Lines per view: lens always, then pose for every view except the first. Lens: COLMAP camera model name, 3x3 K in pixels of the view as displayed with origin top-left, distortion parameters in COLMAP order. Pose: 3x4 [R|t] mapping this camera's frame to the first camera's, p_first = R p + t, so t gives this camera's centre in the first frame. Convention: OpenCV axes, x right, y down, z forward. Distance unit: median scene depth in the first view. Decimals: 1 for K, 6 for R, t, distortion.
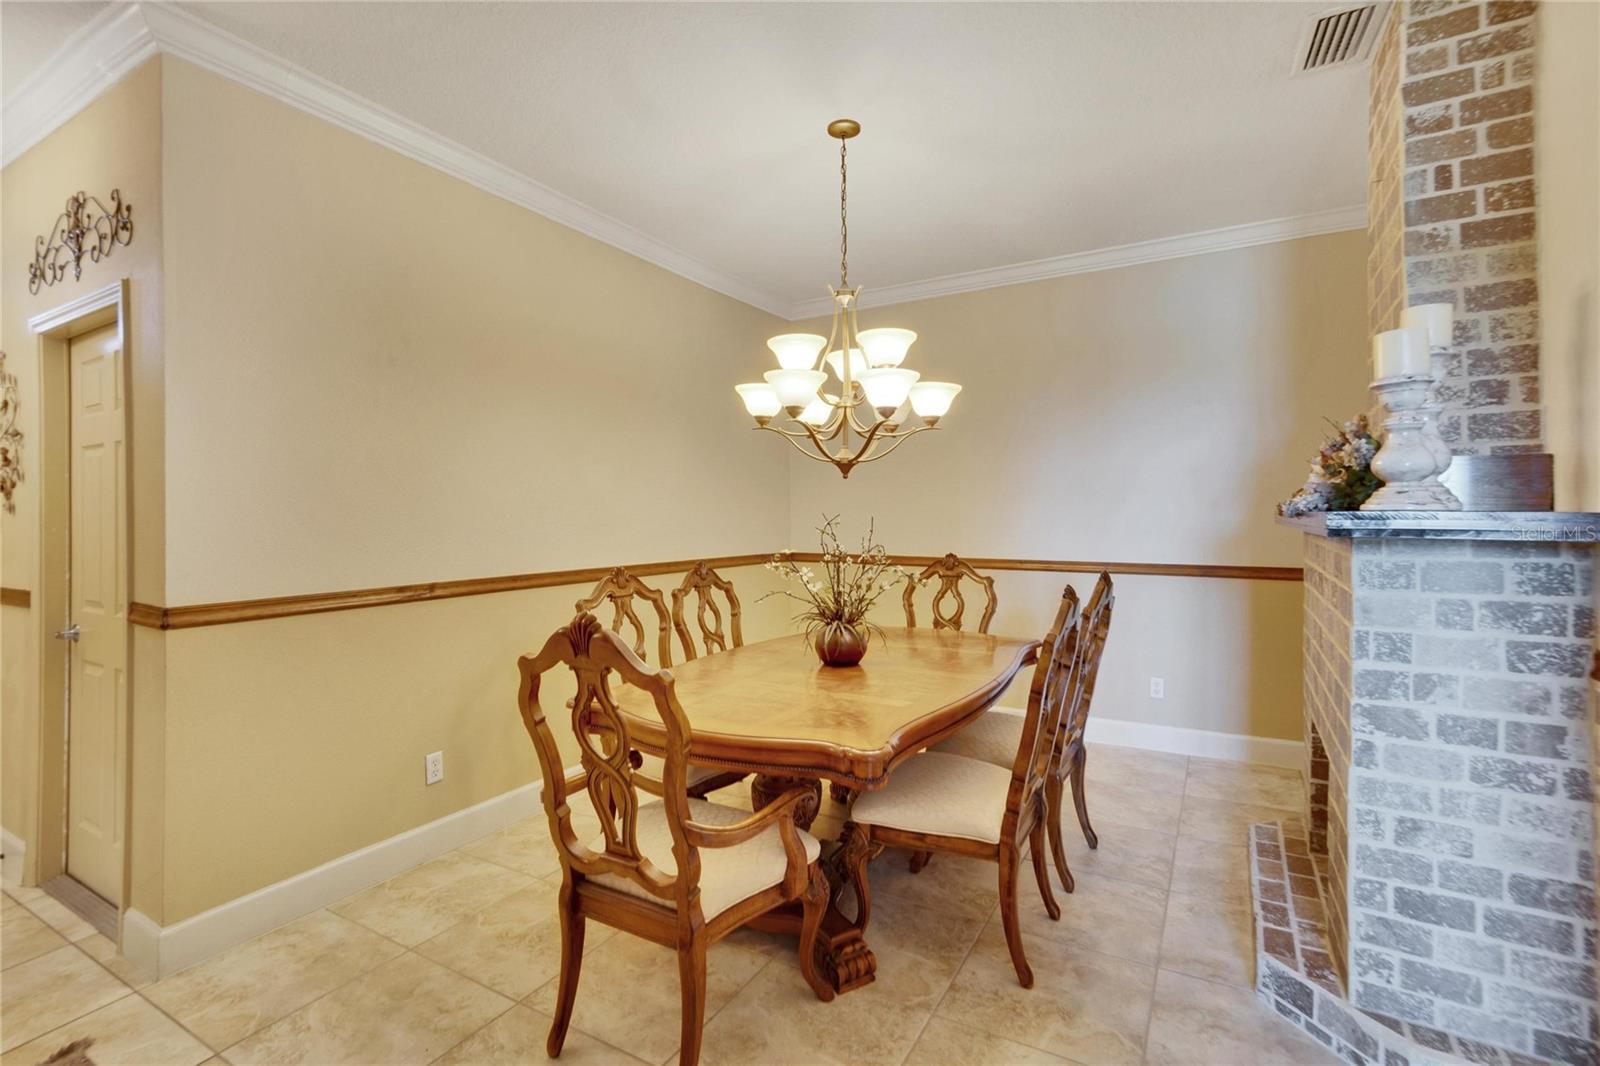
lens RADIAL K [[711.6, 0, 792.4], [0, 711.6, 530.5], [0, 0, 1]] dist [-0.013062, 0.007668]
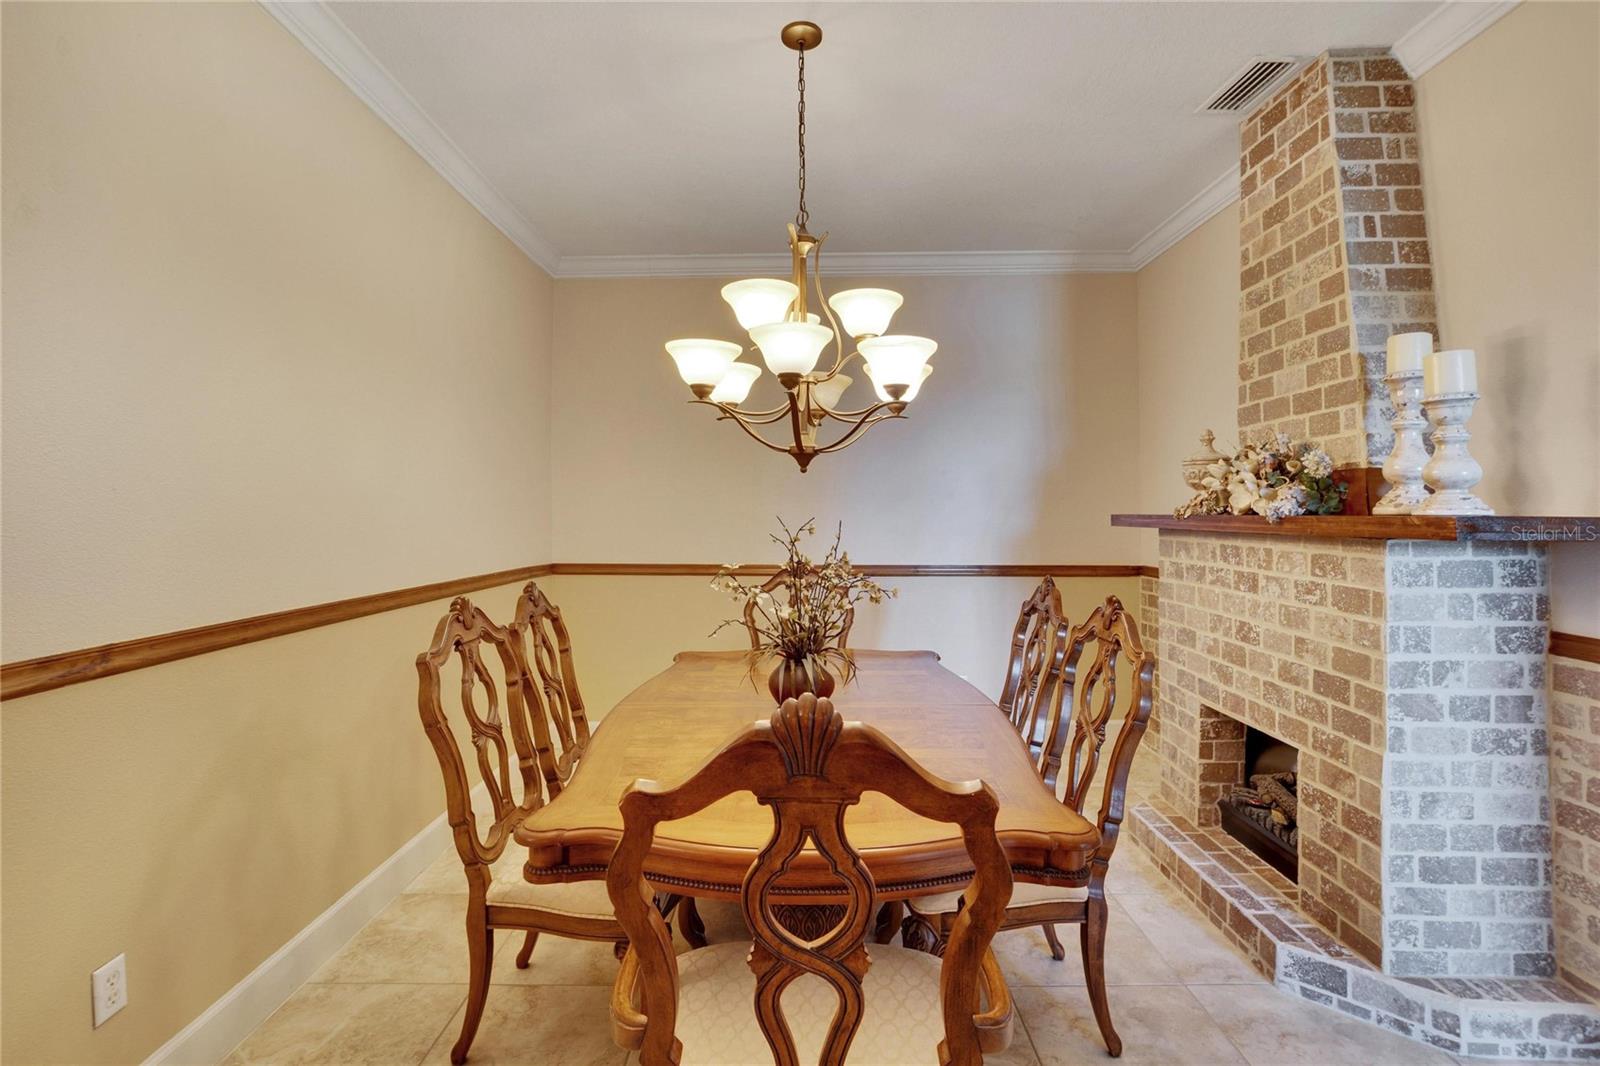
lens RADIAL K [[733.3, 0, 794.7], [0, 733.3, 528.6], [0, 0, 1]] dist [0.003844, 0.000533]
pose [[0.872016, -0.005772, 0.489444, -0.558647], [0.008996, 0.999951, -0.004236, -0.011110], [-0.489395, 0.008097, 0.872024, 0.479236]]
